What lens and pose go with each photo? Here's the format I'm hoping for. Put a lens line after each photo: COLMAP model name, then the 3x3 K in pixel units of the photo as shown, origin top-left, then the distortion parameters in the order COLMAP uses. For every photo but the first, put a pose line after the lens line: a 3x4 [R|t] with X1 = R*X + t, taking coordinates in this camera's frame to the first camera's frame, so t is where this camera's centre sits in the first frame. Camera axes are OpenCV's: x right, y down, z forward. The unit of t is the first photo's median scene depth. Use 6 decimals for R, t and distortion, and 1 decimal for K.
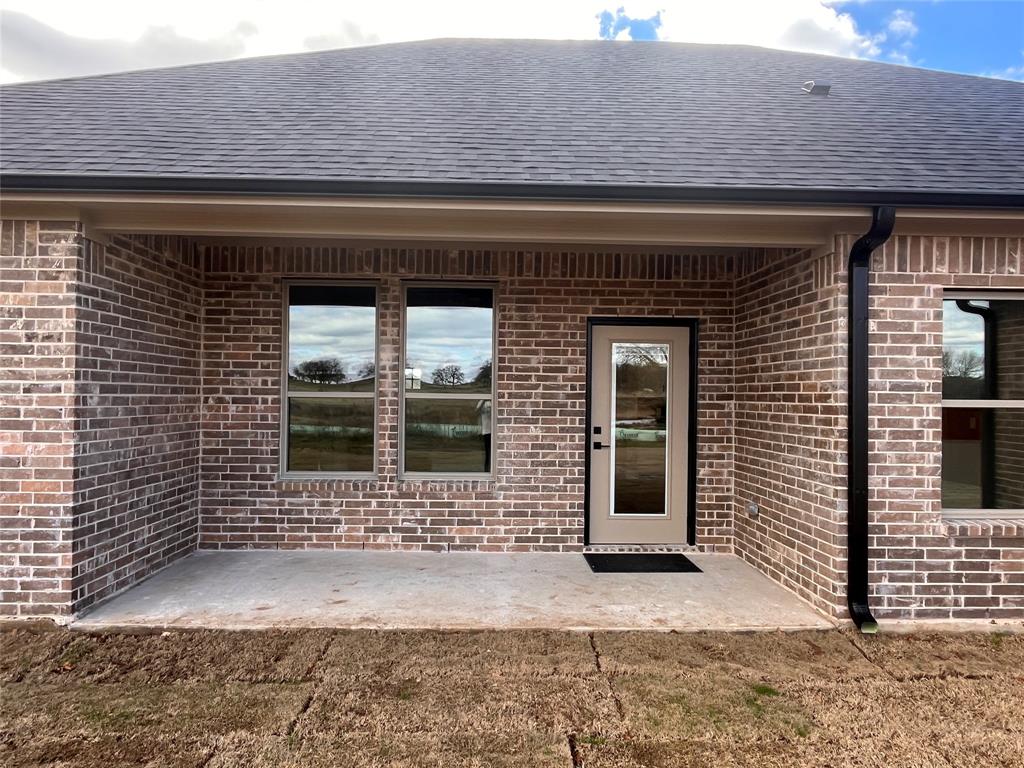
lens RADIAL K [[680.3, 0, 512.5], [0, 680.3, 385.3], [0, 0, 1]] dist [0.002597, -0.005641]
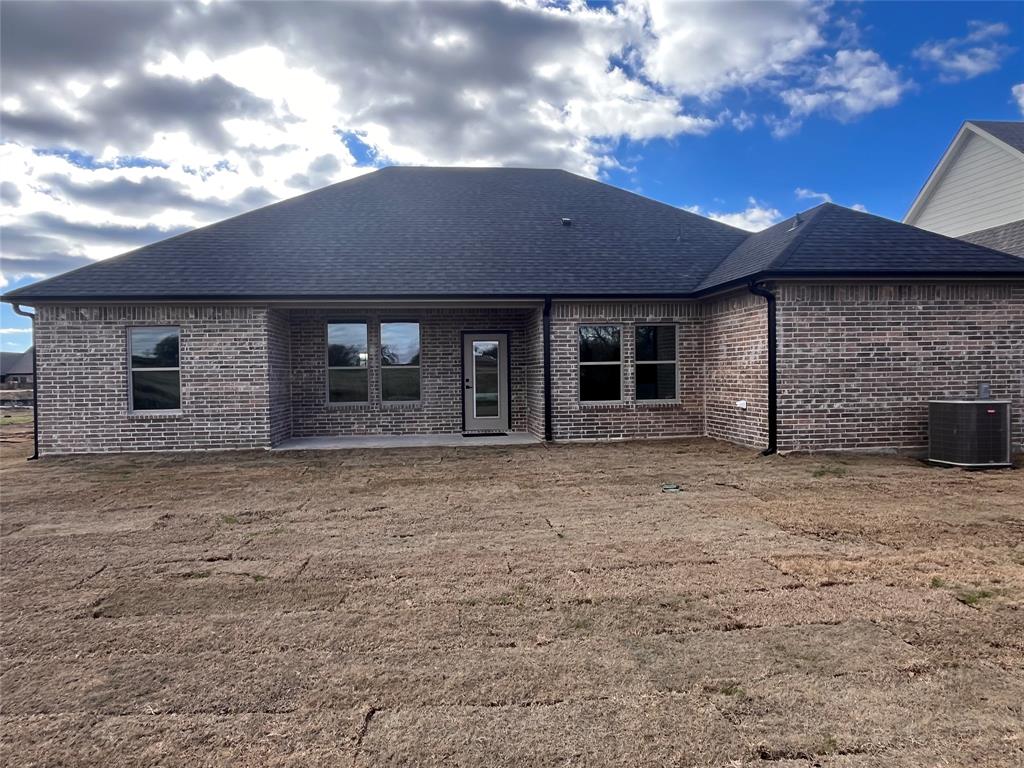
lens RADIAL K [[680.3, 0, 509.2], [0, 680.3, 386.8], [0, 0, 1]] dist [0.002597, -0.005641]
pose [[0.996013, -0.029038, 0.084350, 0.102677], [0.026179, 0.999051, 0.034801, 0.017194], [-0.085281, -0.032454, 0.995828, -1.818209]]
